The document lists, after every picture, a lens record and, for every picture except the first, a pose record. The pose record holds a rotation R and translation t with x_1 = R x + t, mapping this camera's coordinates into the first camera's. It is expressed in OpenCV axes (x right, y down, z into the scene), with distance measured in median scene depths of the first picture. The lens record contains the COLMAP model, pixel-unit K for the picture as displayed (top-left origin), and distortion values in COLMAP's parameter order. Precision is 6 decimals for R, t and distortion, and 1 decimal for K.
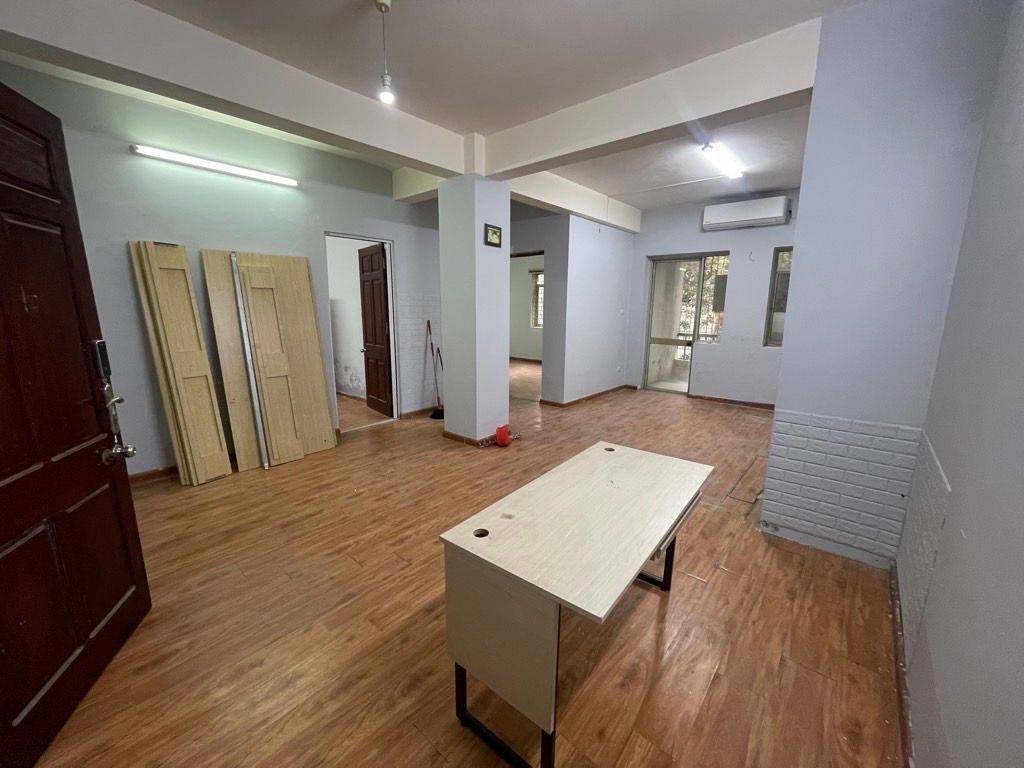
lens RADIAL K [[413.9, 0, 512.3], [0, 413.9, 389.0], [0, 0, 1]] dist [0.004075, -0.000056]
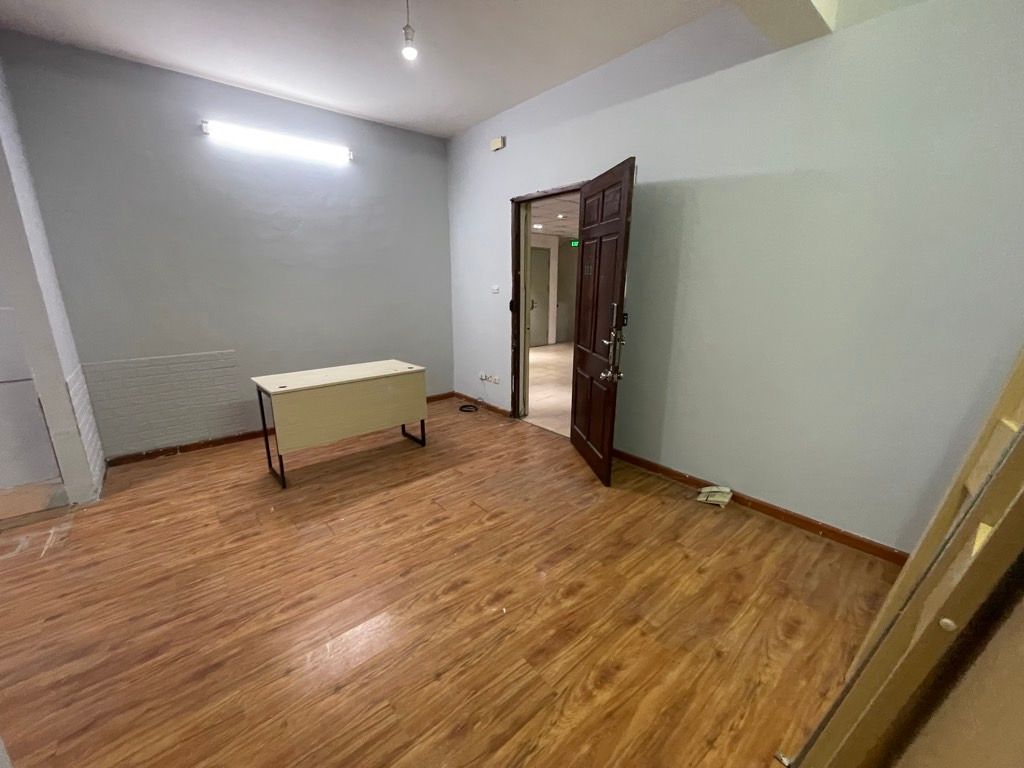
lens RADIAL K [[413.9, 0, 511.0], [0, 413.9, 383.9], [0, 0, 1]] dist [0.004075, -0.000056]
pose [[-0.987956, -0.044245, 0.148276, -0.540401], [0.024414, 0.901674, 0.431727, -0.330231], [-0.152798, 0.430147, -0.889734, 1.615630]]
